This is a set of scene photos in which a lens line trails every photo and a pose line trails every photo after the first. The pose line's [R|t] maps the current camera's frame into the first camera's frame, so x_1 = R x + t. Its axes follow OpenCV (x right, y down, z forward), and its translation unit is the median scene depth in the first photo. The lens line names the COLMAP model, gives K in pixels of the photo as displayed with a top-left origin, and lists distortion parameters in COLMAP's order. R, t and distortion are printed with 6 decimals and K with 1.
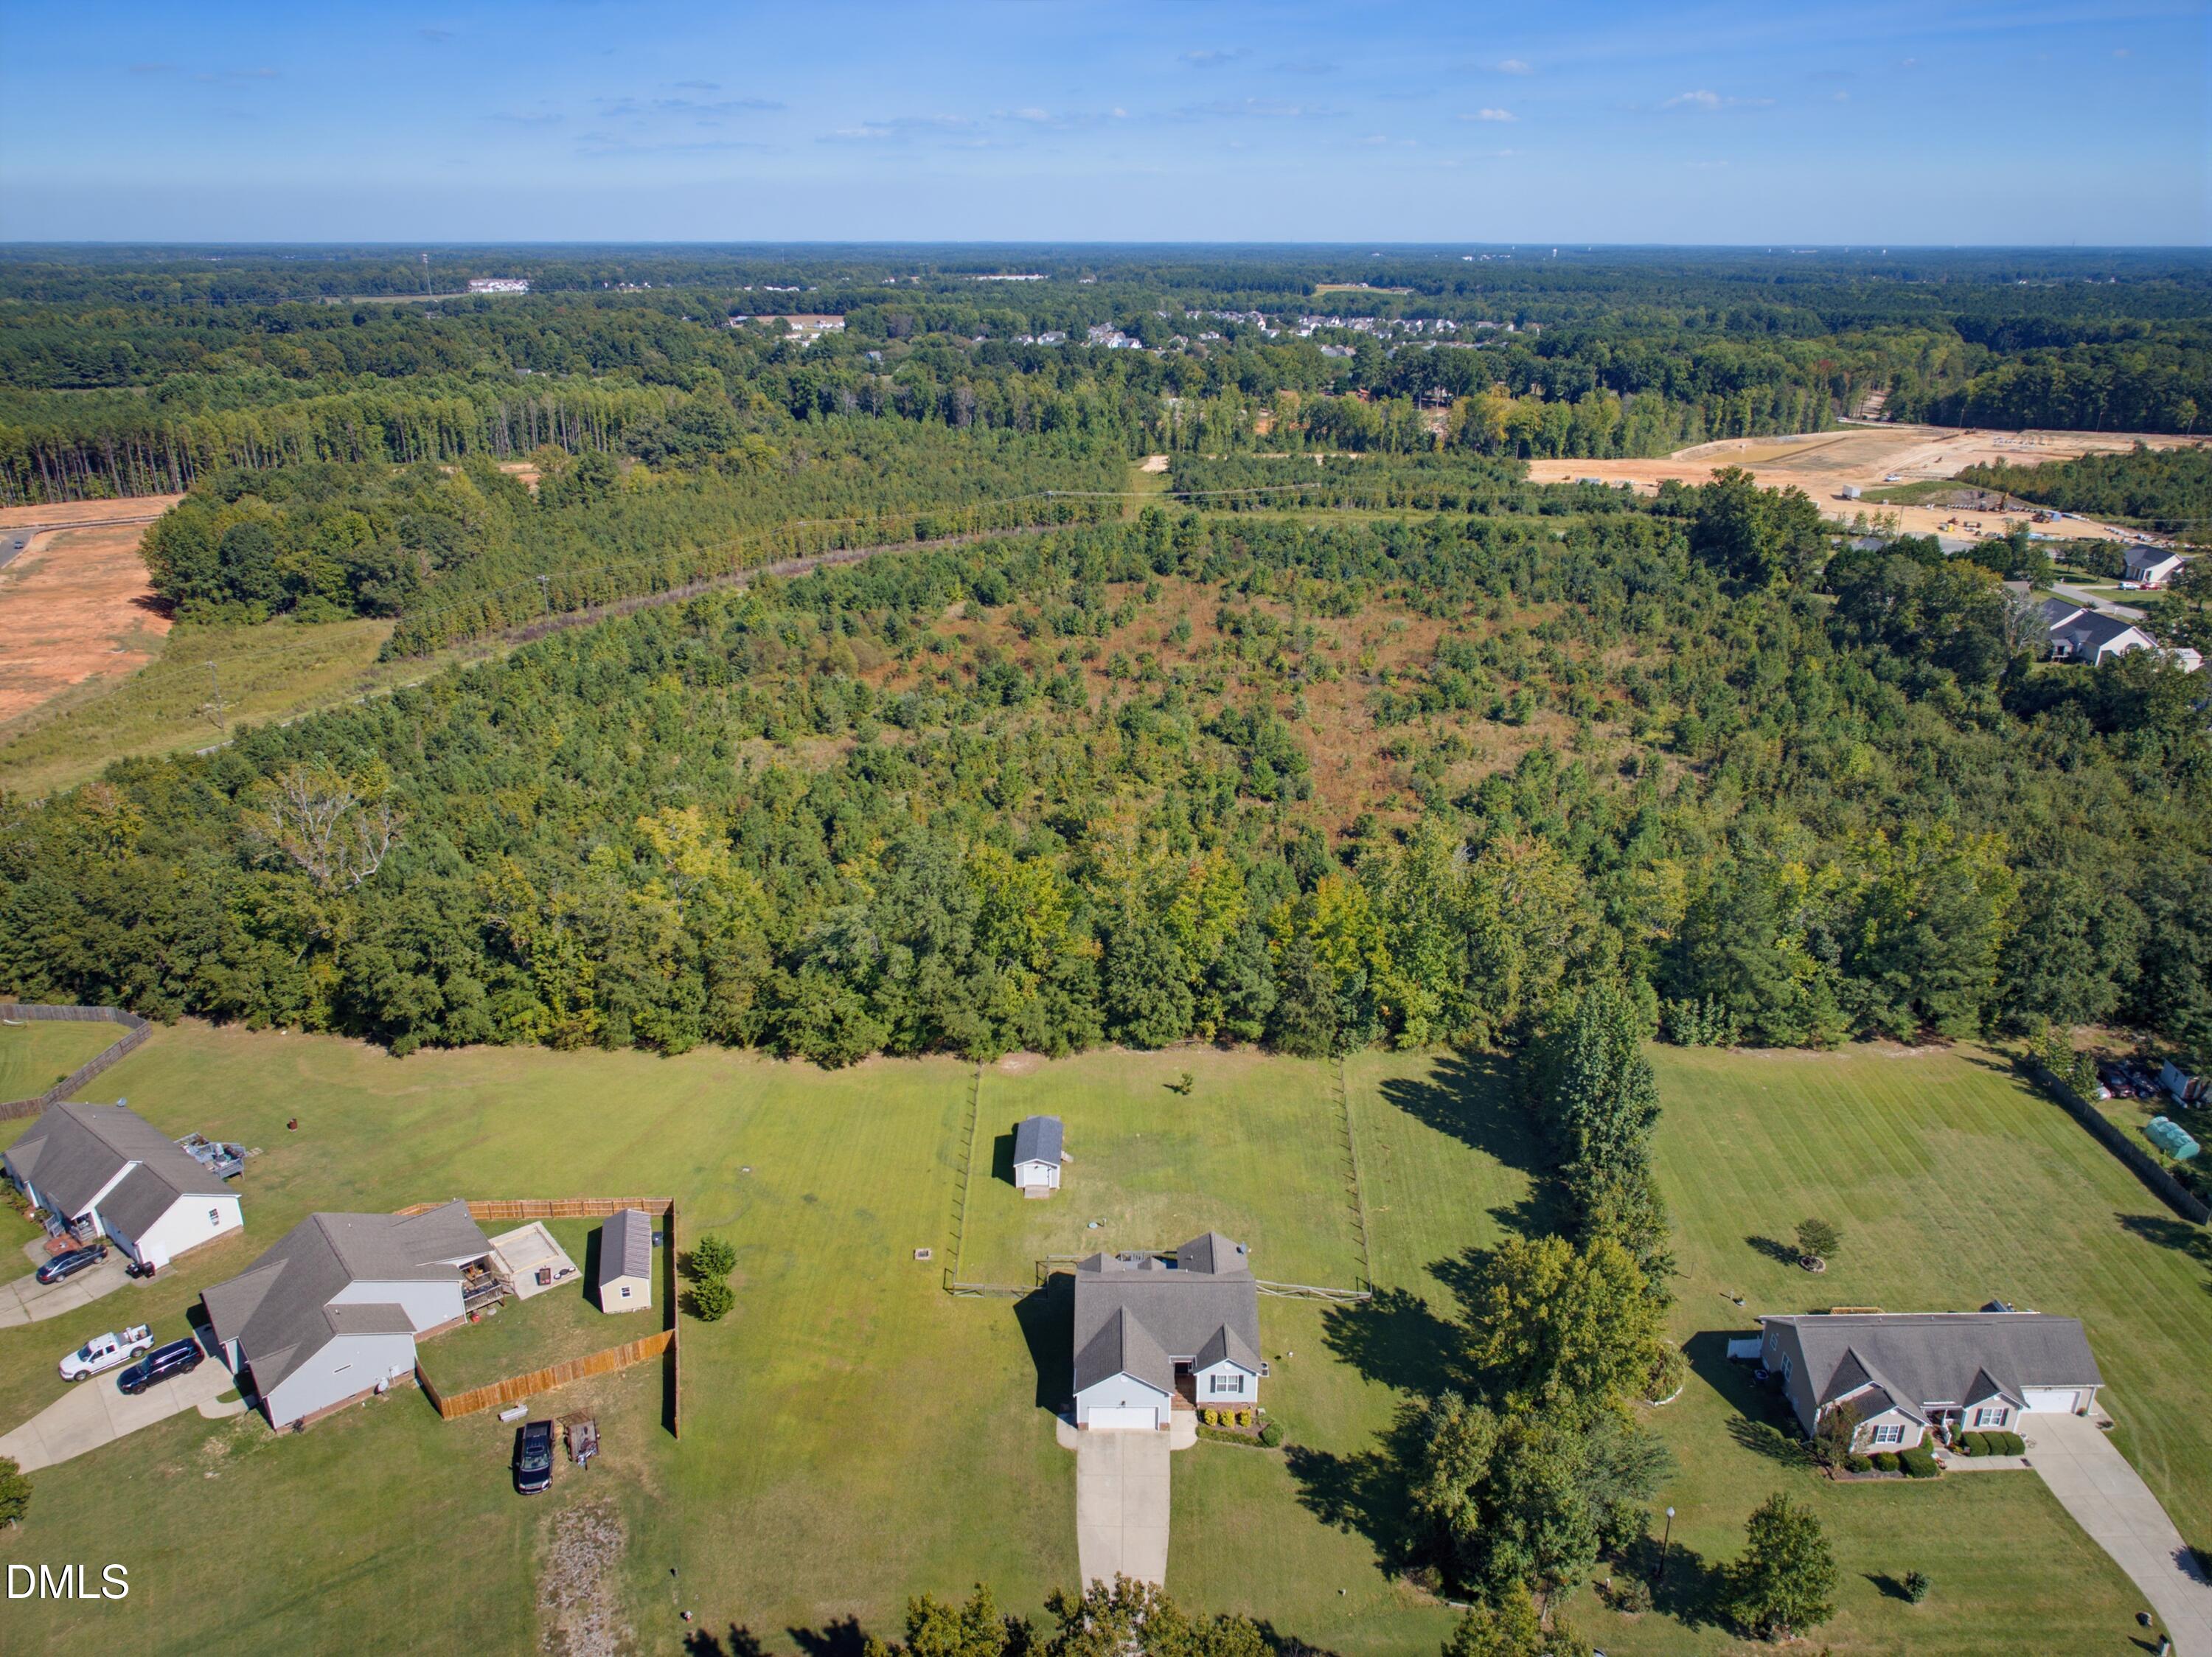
lens RADIAL K [[1516.8, 0, 1110.7], [0, 1516.8, 787.0], [0, 0, 1]] dist [-0.002295, -0.003297]
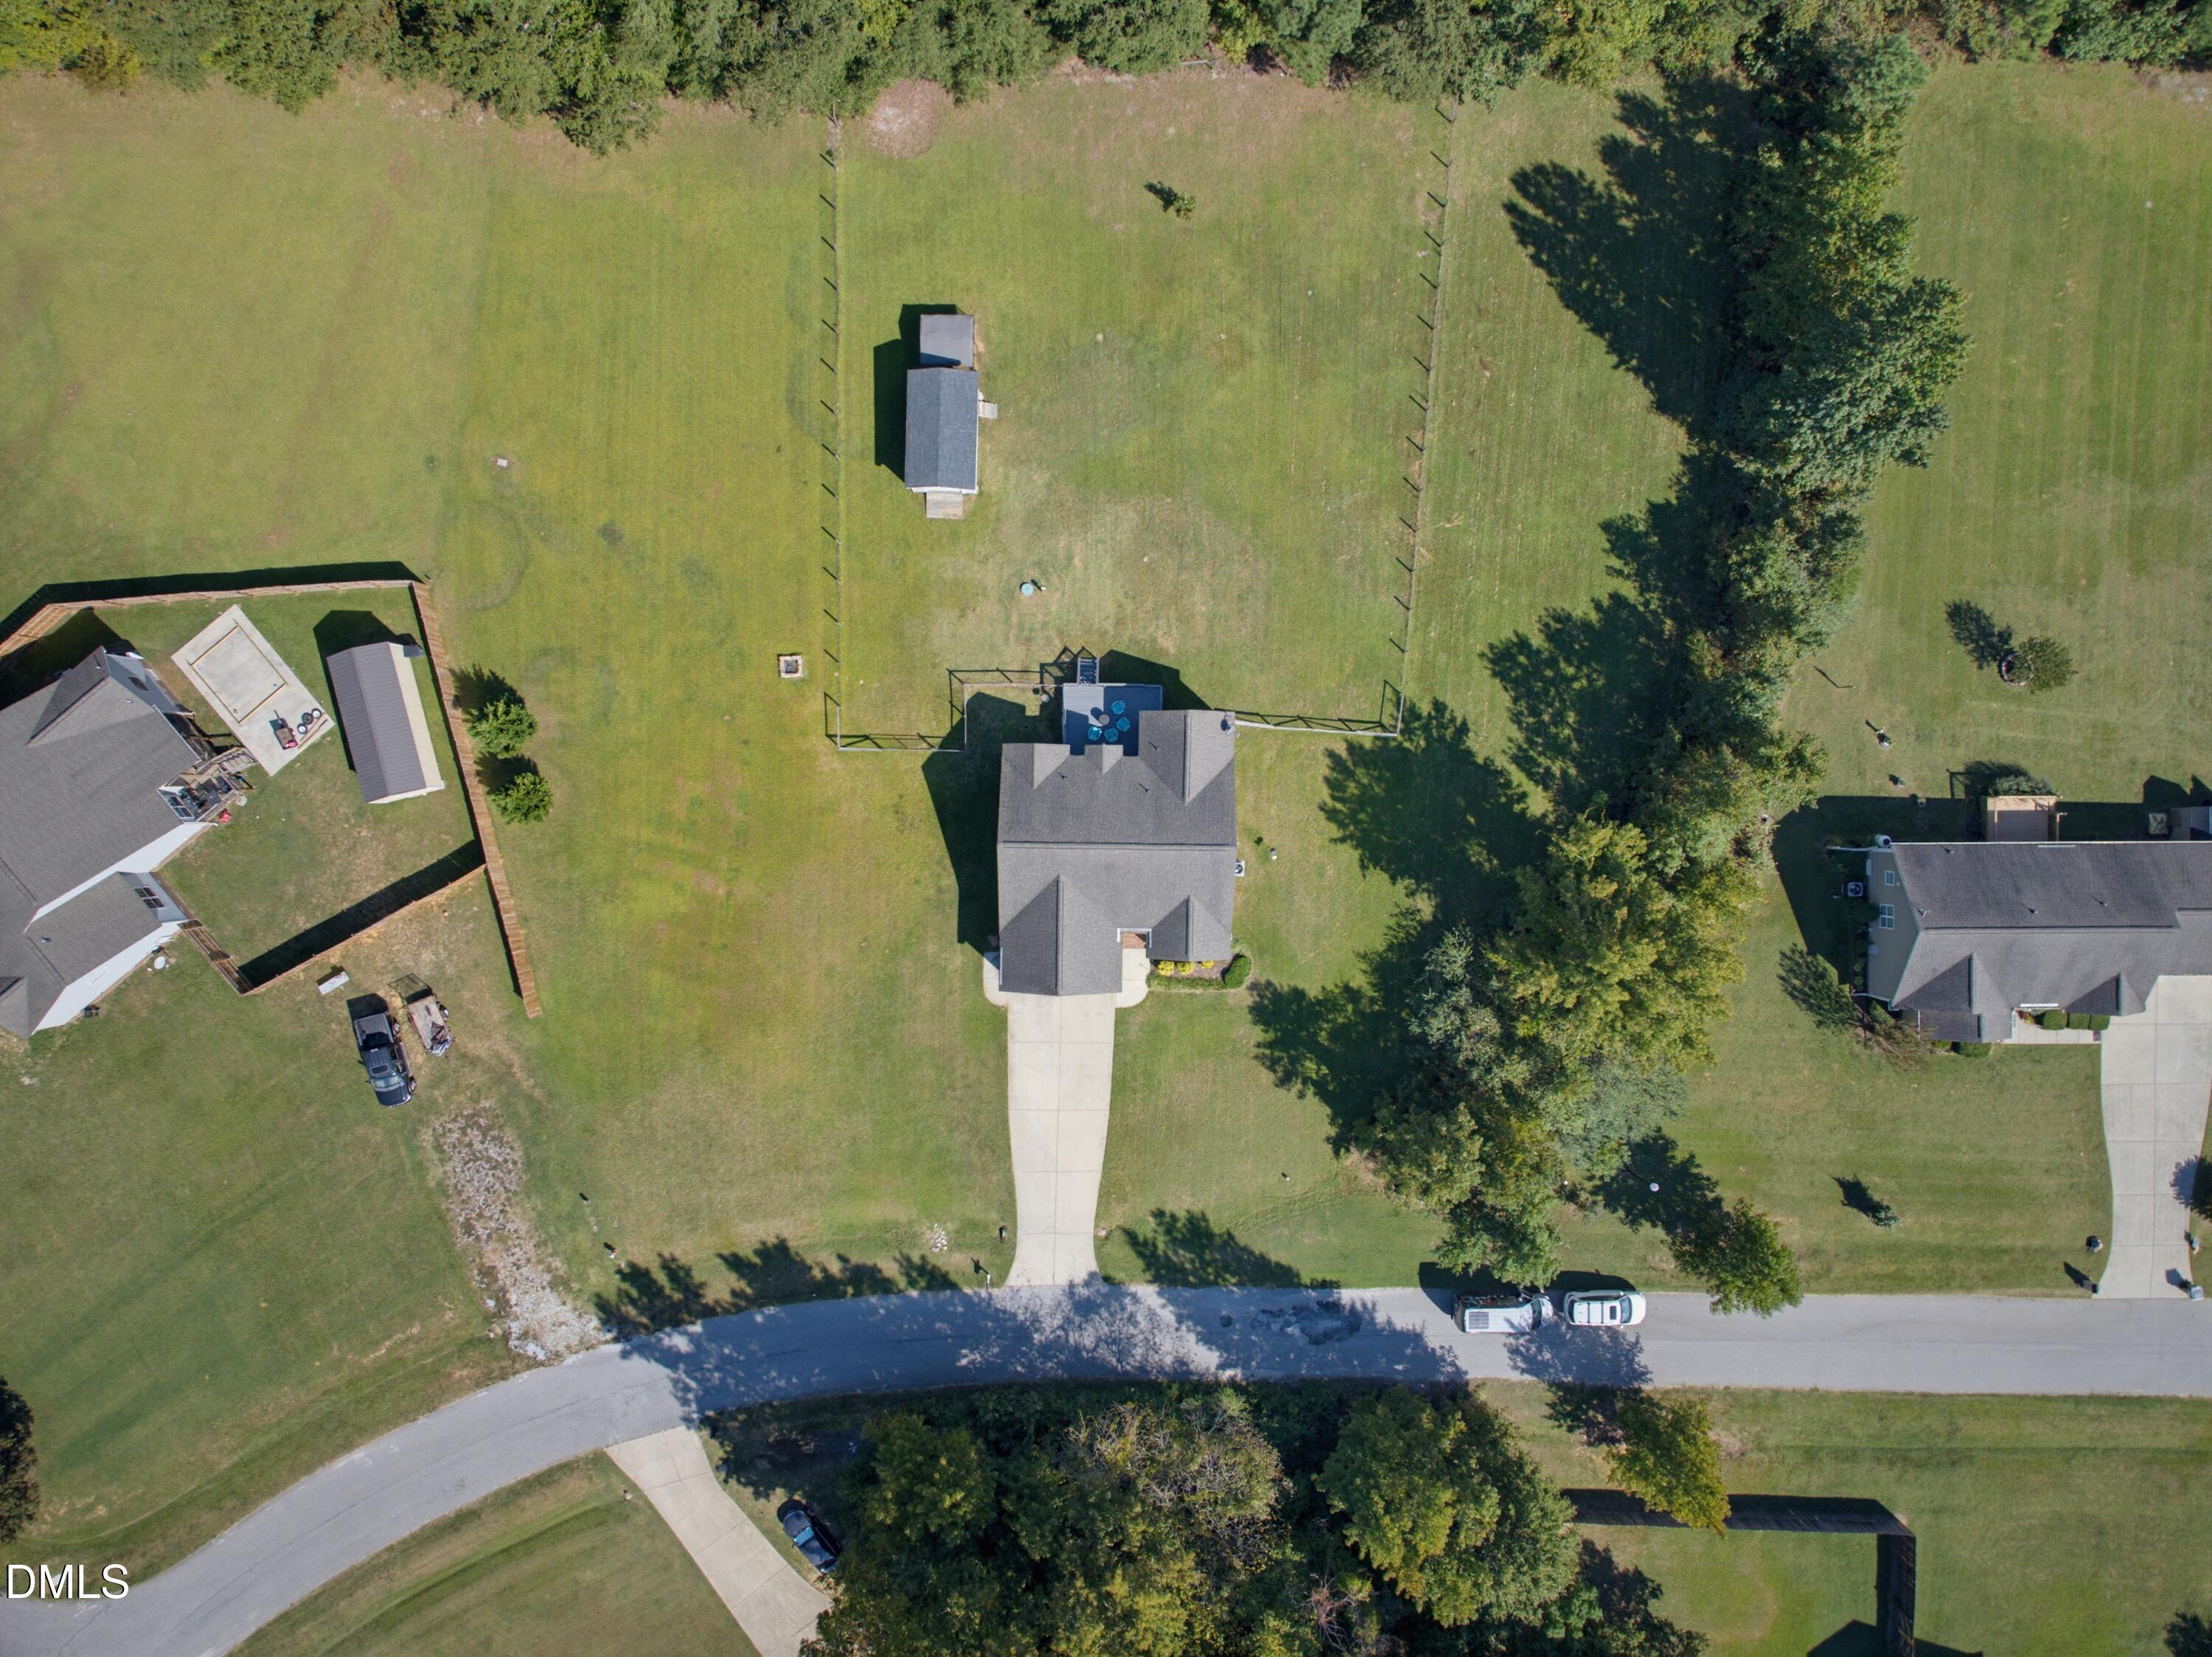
lens RADIAL K [[1516.8, 0, 1104.8], [0, 1516.8, 837.5], [0, 0, 1]] dist [-0.002295, -0.003297]
pose [[0.999895, 0.014459, -0.001105, 0.031133], [-0.003723, 0.329617, 0.944107, -0.388013], [0.014015, -0.944004, 0.329636, 0.765145]]
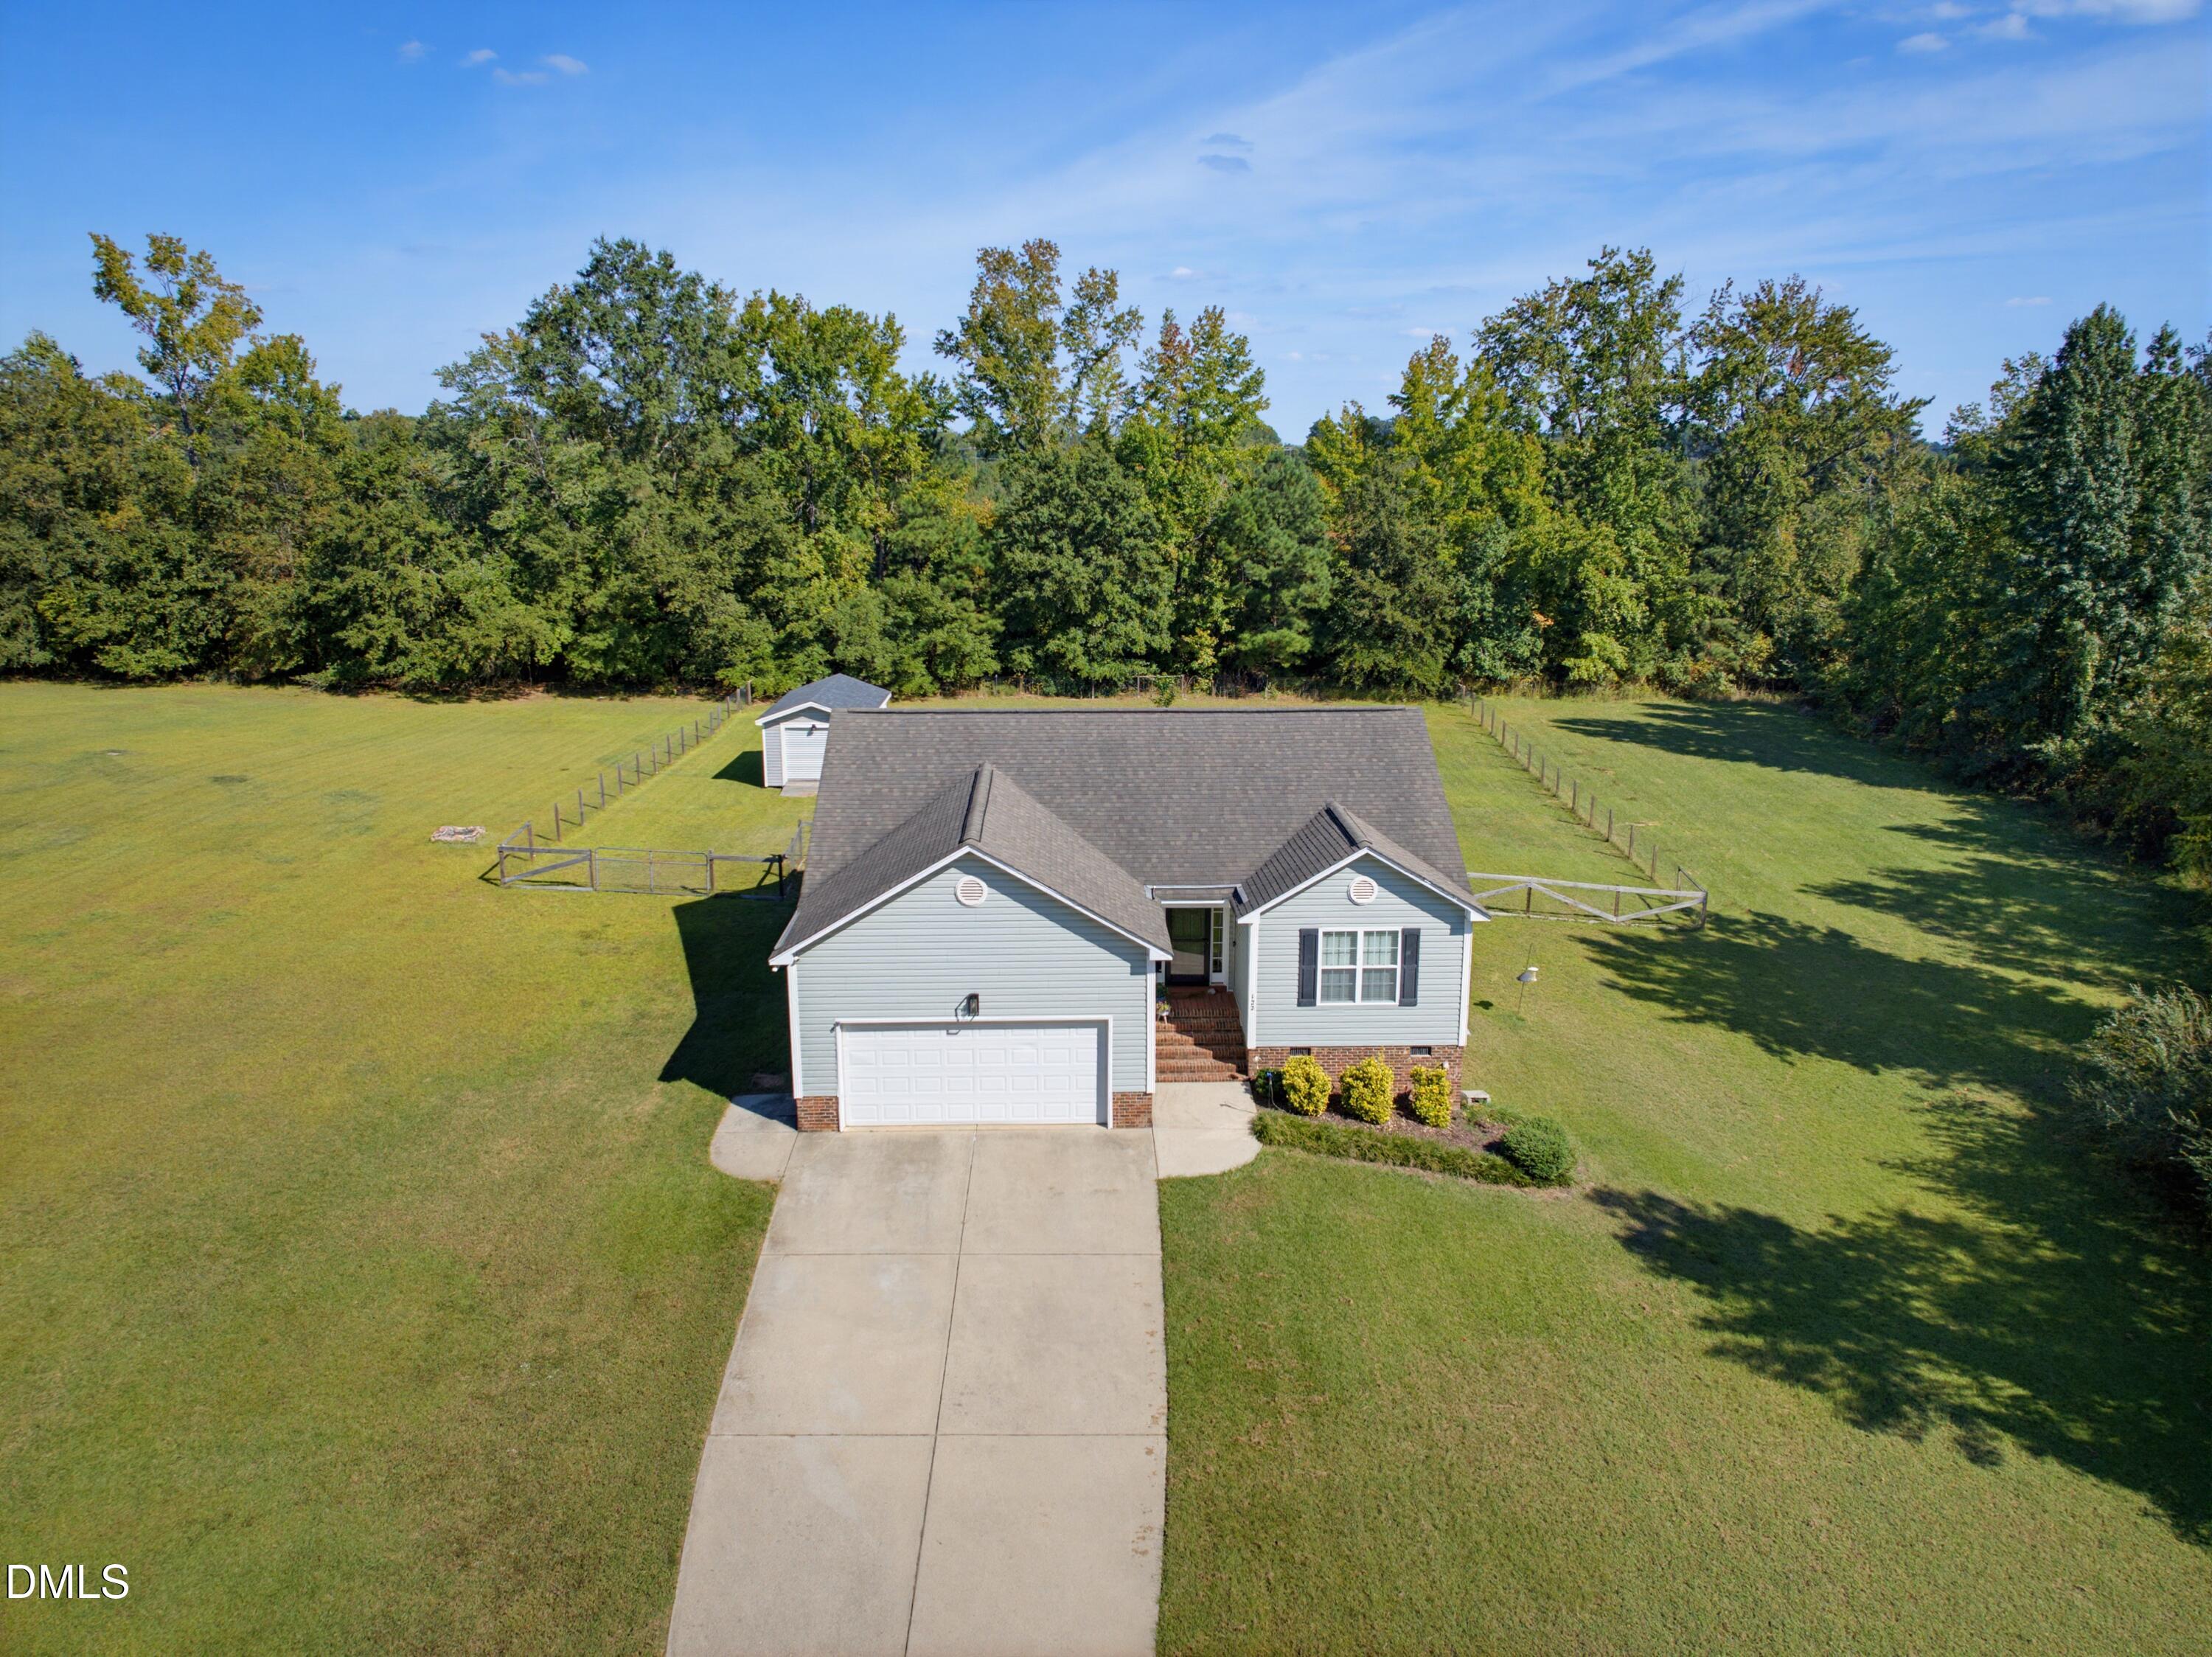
lens RADIAL K [[1516.8, 0, 1114.2], [0, 1516.8, 779.1], [0, 0, 1]] dist [-0.002295, -0.003297]
pose [[0.999357, -0.006405, 0.035284, 0.022482], [0.011026, 0.991139, -0.132367, 0.383714], [-0.034123, 0.132671, 0.990573, 0.706614]]
